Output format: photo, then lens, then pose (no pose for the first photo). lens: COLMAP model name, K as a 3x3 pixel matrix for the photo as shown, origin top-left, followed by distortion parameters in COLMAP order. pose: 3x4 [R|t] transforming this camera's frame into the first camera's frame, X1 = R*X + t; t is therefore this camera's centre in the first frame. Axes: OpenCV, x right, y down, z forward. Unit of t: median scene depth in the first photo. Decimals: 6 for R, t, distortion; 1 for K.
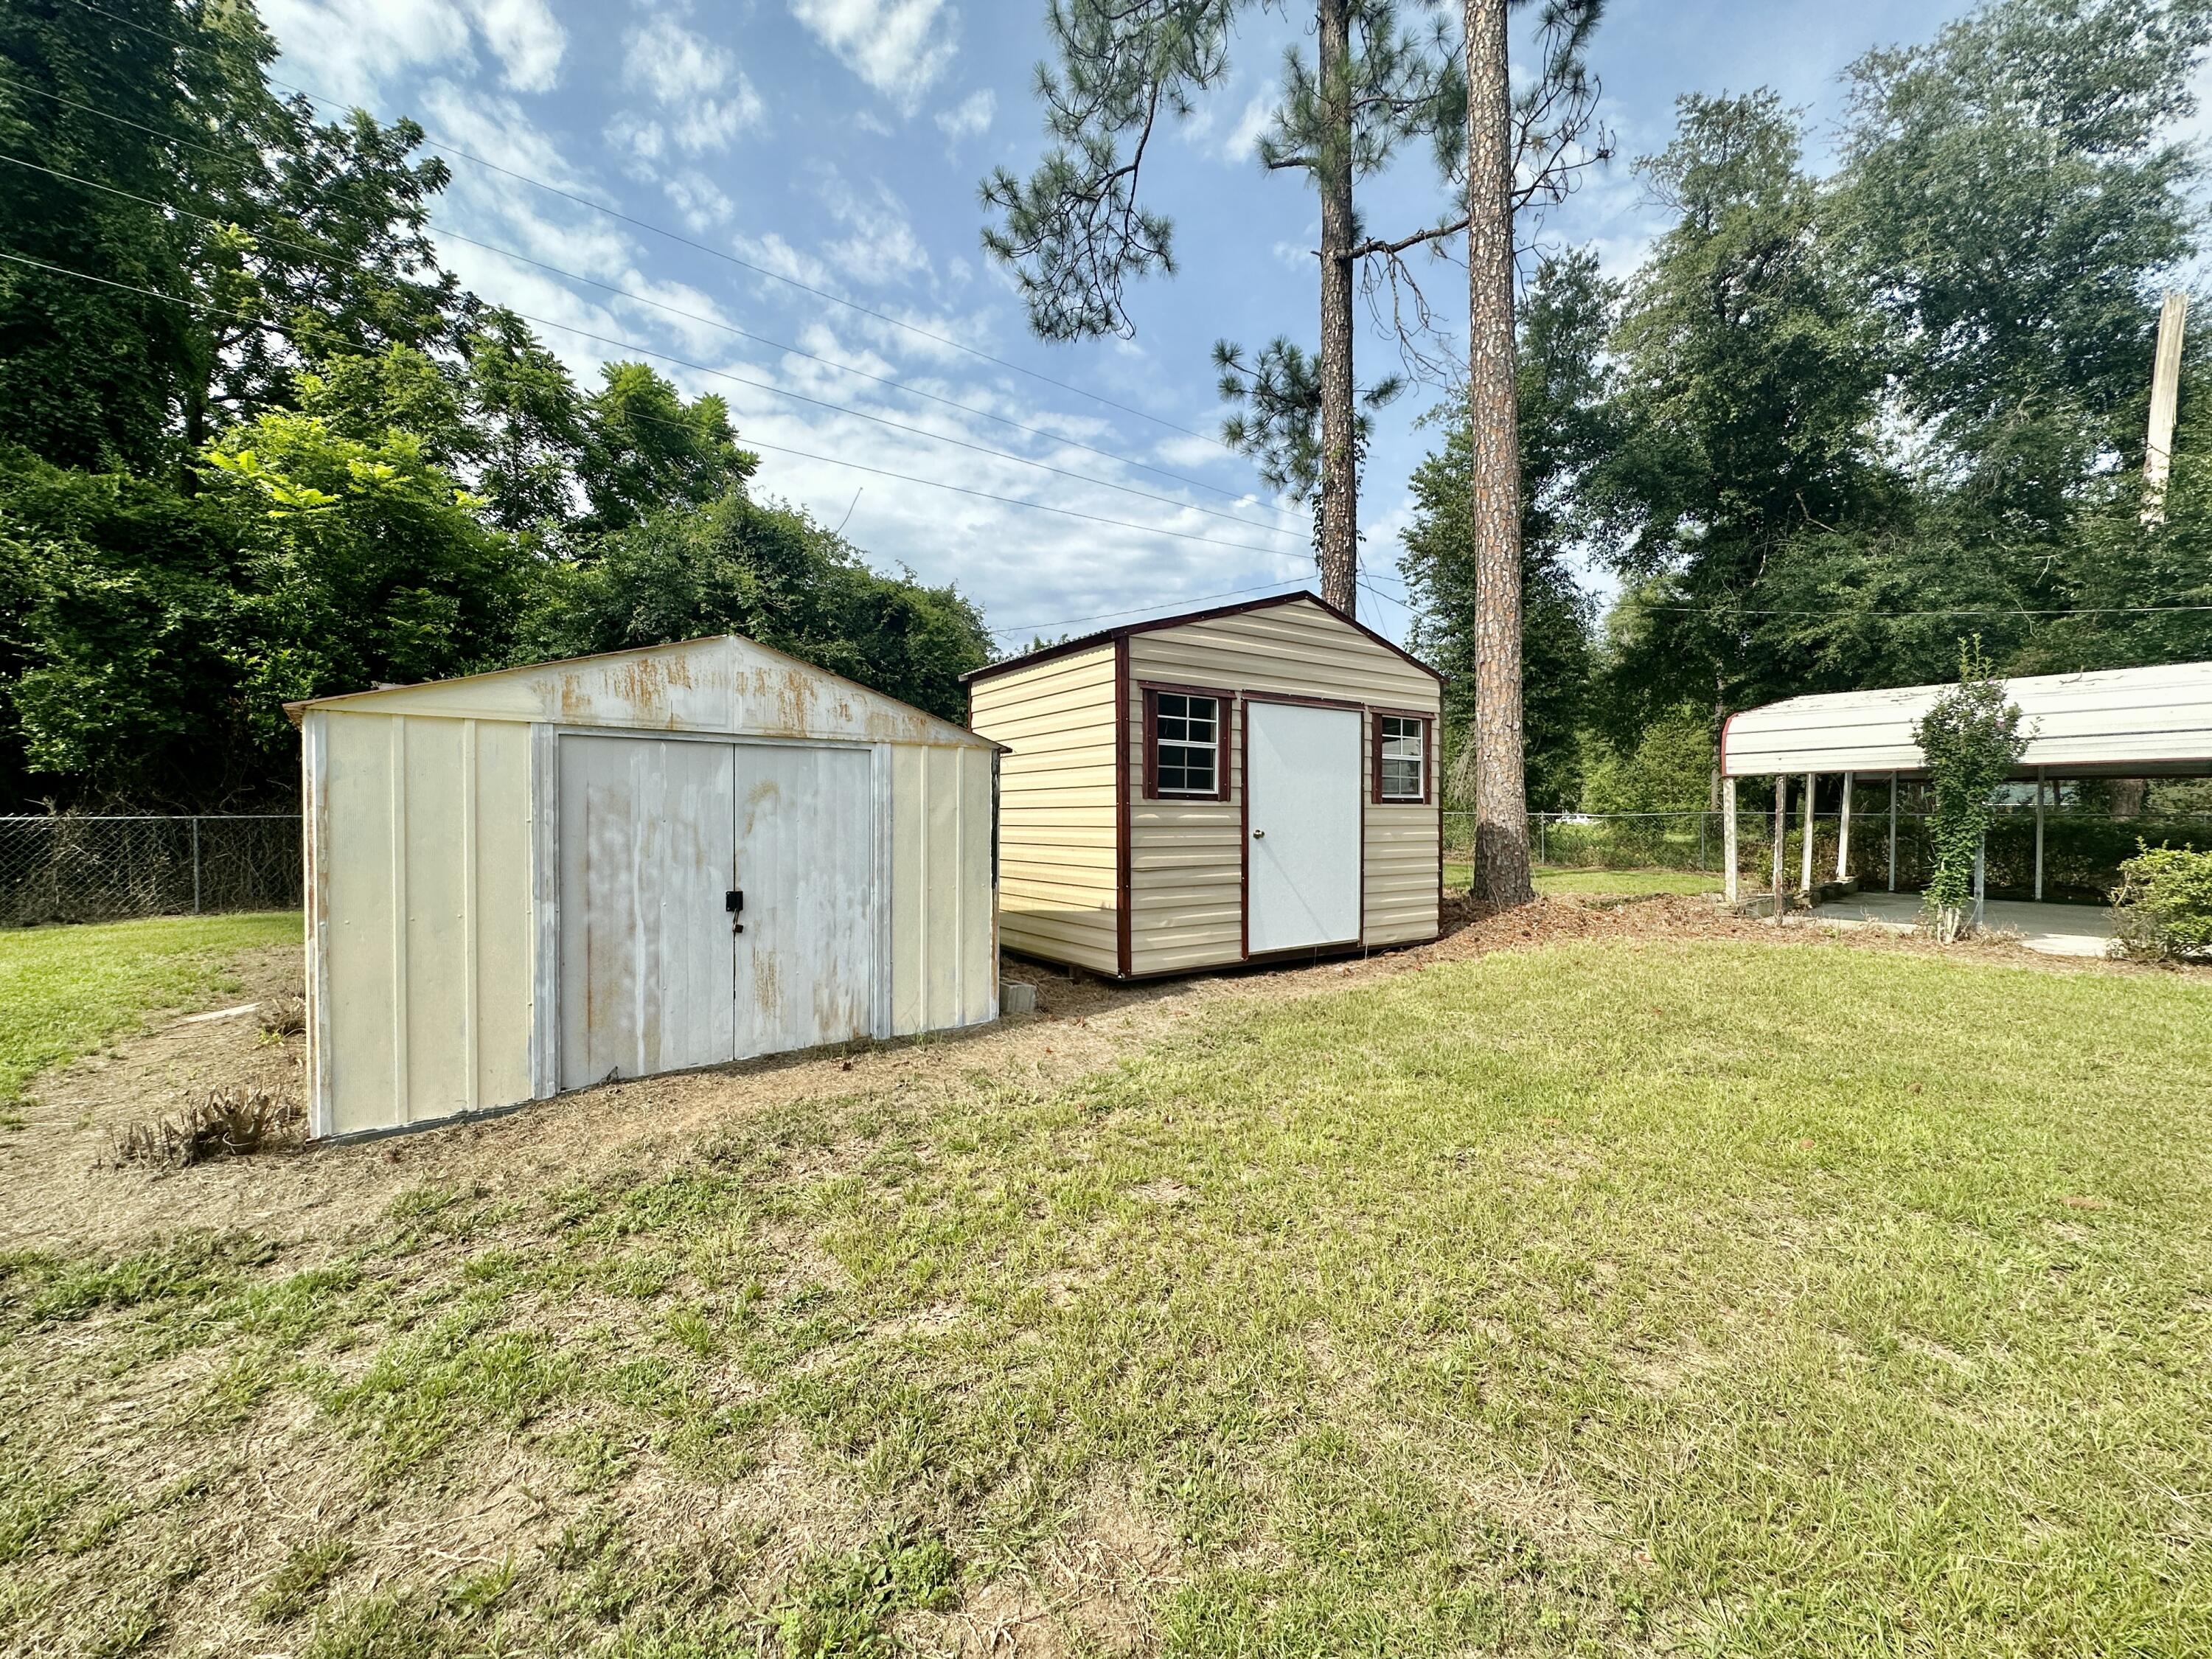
lens RADIAL K [[882.3, 0, 1089.3], [0, 882.3, 819.2], [0, 0, 1]] dist [-0.011119, 0.002321]
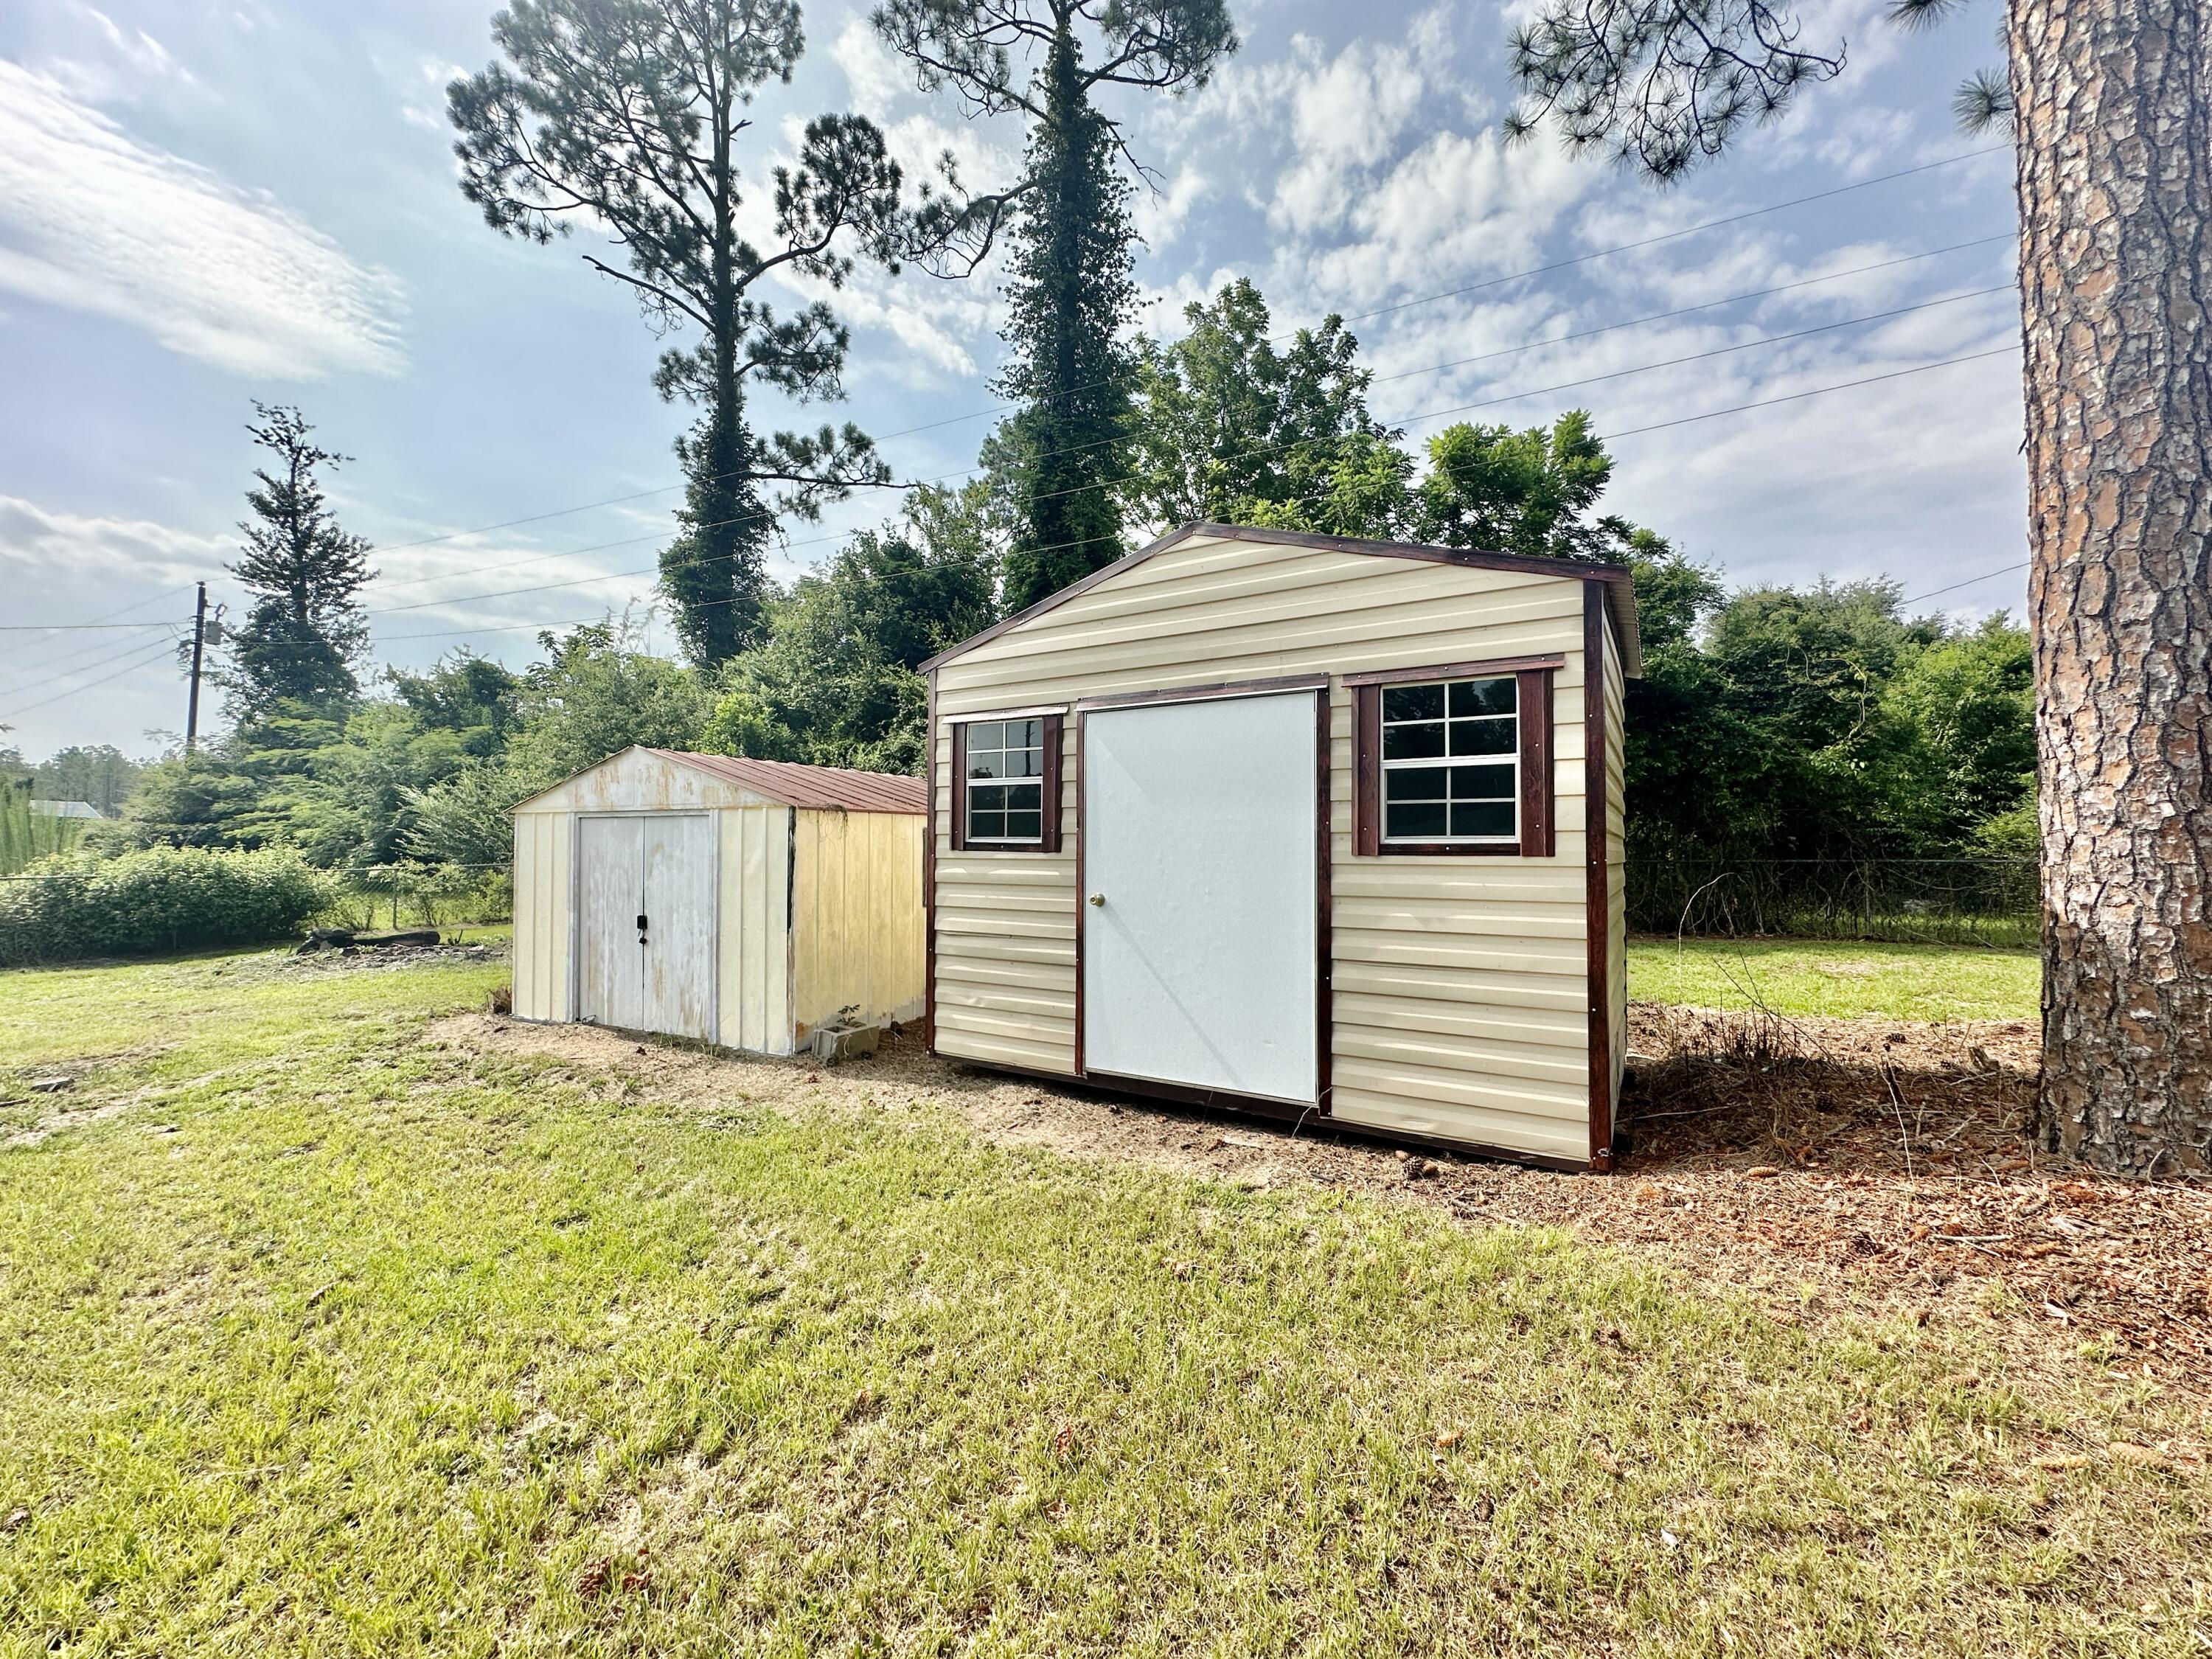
lens RADIAL K [[882.3, 0, 1117.0], [0, 882.3, 833.5], [0, 0, 1]] dist [-0.011119, 0.002321]
pose [[0.412158, -0.022663, -0.910831, 0.841856], [-0.013313, 0.999434, -0.030892, -0.014039], [0.911015, 0.024858, 0.411623, 0.730620]]
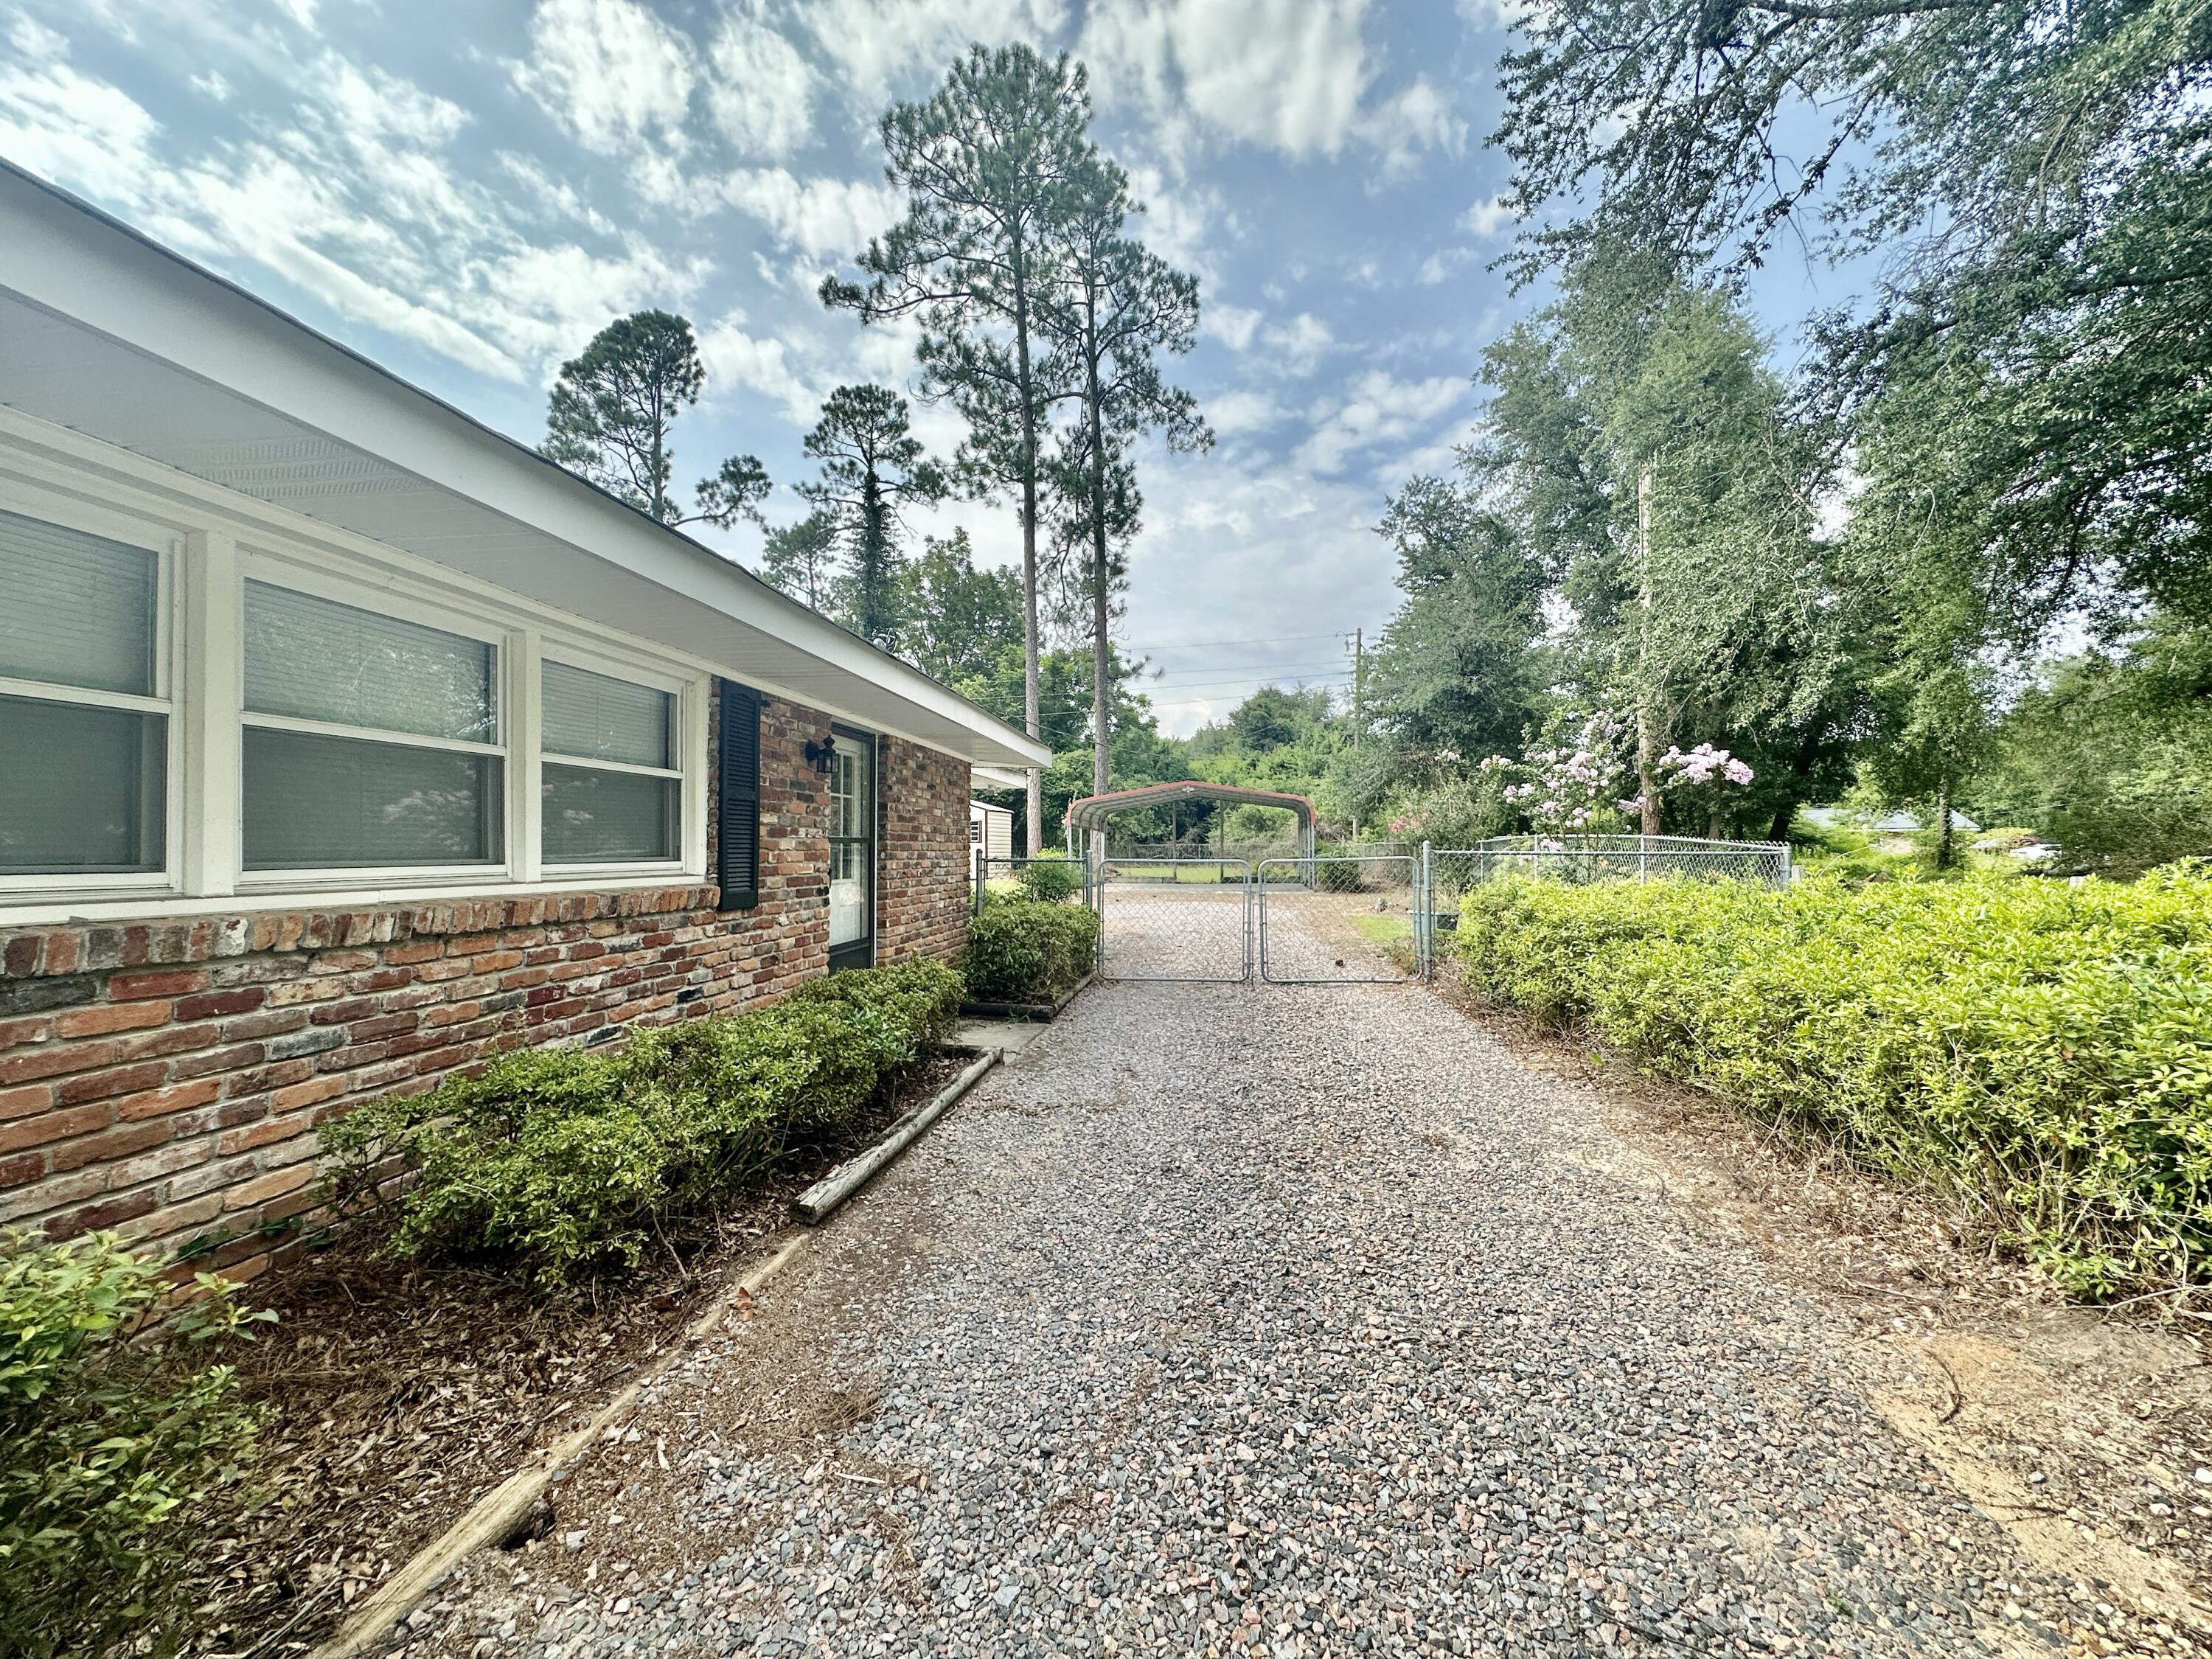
lens RADIAL K [[882.3, 0, 1084.4], [0, 882.3, 833.4], [0, 0, 1]] dist [-0.011119, 0.002321]
pose [[0.644770, -0.019528, -0.764127, 4.211526], [-0.000141, 0.999671, -0.025666, 0.038126], [0.764377, 0.016657, 0.644555, -1.309814]]
